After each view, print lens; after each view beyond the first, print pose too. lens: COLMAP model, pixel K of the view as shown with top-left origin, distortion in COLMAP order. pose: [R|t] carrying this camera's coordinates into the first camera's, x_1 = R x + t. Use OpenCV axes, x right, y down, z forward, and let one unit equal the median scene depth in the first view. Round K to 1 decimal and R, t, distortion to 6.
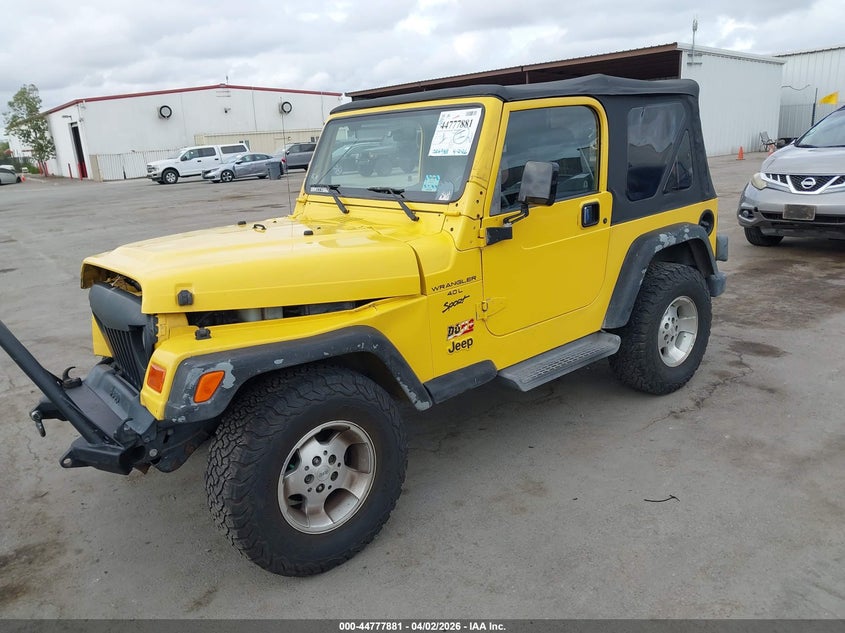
lens RADIAL K [[664.9, 0, 413.3], [0, 664.9, 316.1], [0, 0, 1]] dist [0.014696, -0.035985]
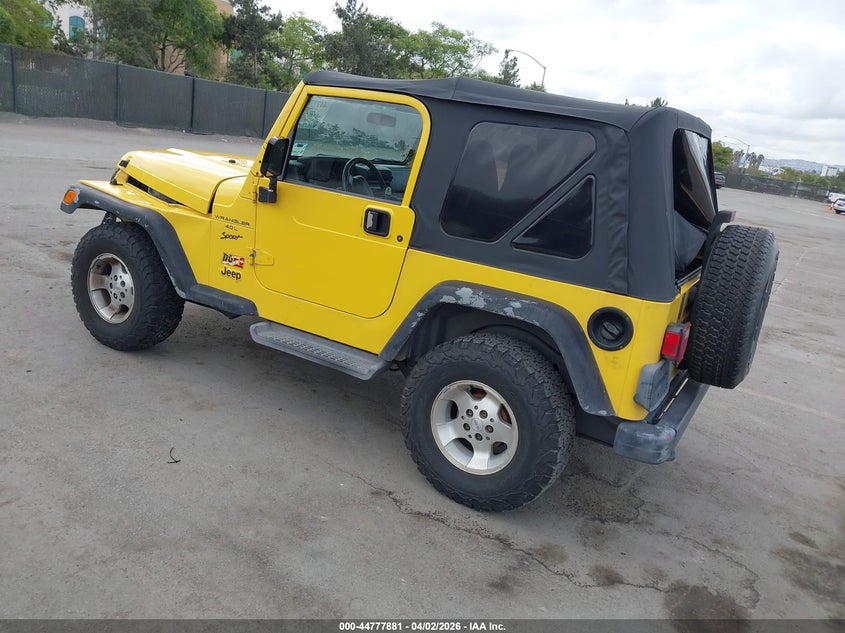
lens RADIAL K [[664.9, 0, 415.9], [0, 664.9, 317.9], [0, 0, 1]] dist [0.014696, -0.035985]
pose [[0.338990, 0.371392, -0.864381, 1.212521], [-0.412434, 0.884453, 0.218270, -0.277137], [0.845567, 0.282509, 0.452995, 0.716303]]
